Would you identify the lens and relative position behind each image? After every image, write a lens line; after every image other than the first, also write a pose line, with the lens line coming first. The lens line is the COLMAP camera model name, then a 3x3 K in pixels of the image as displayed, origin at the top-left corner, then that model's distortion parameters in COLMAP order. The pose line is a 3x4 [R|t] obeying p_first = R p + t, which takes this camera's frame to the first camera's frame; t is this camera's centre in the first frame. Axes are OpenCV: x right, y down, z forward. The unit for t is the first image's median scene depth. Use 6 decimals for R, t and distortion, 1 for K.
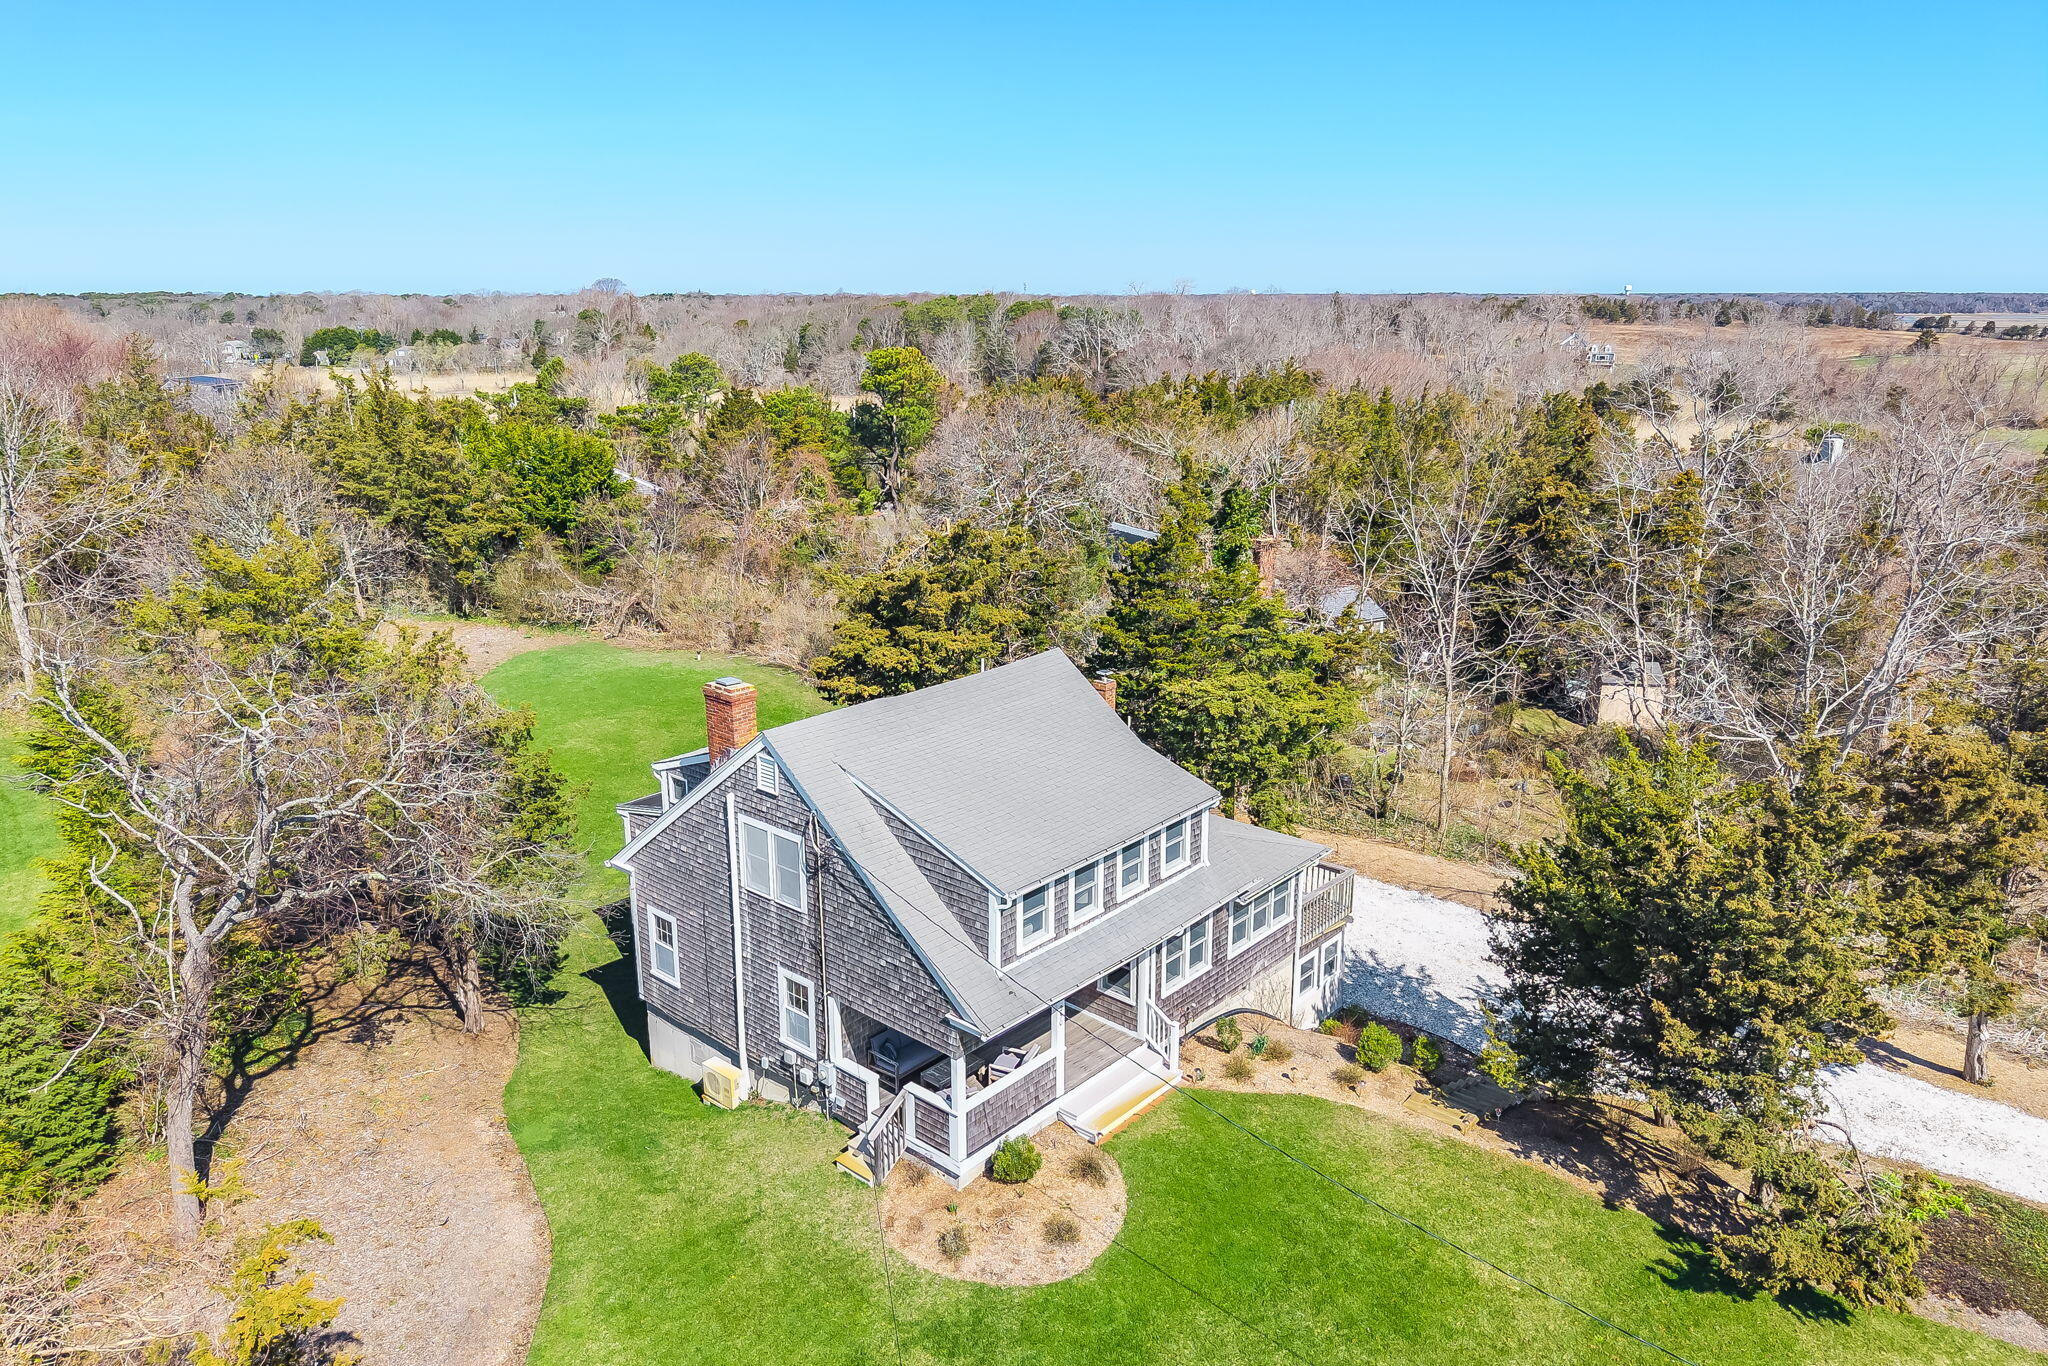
lens RADIAL K [[1370.3, 0, 1026.0], [0, 1370.3, 684.0], [0, 0, 1]] dist [0.034170, -0.019445]
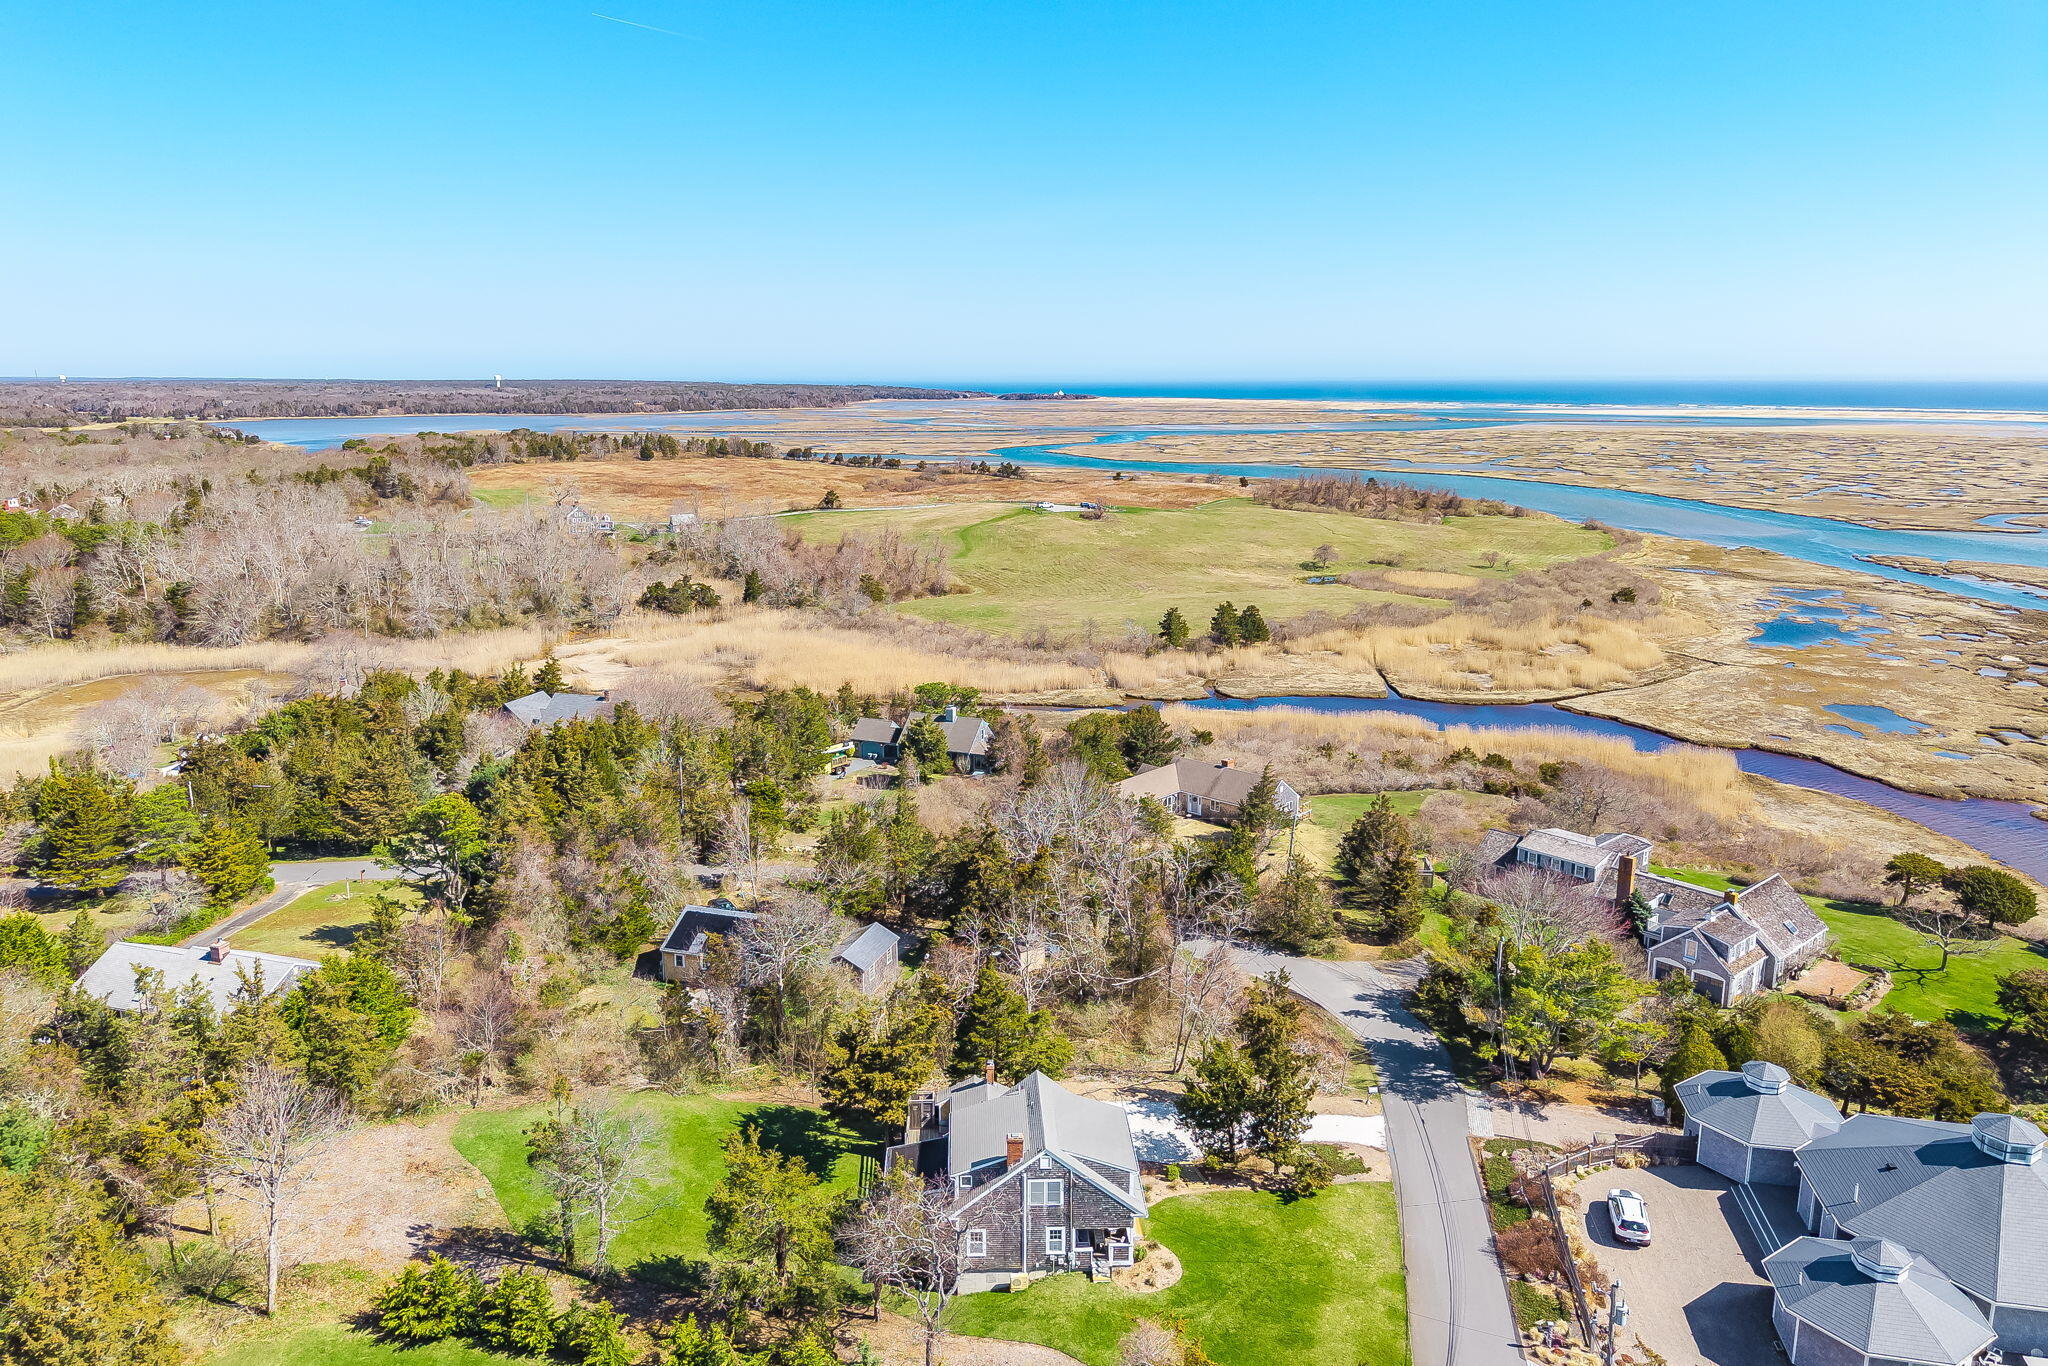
lens RADIAL K [[1370.3, 0, 1039.7], [0, 1370.3, 666.9], [0, 0, 1]] dist [0.034170, -0.019445]
pose [[0.709067, -0.135372, 0.692025, -2.003193], [0.170712, 0.985160, 0.017798, -0.989425], [-0.684165, 0.105517, 0.721654, -1.167275]]
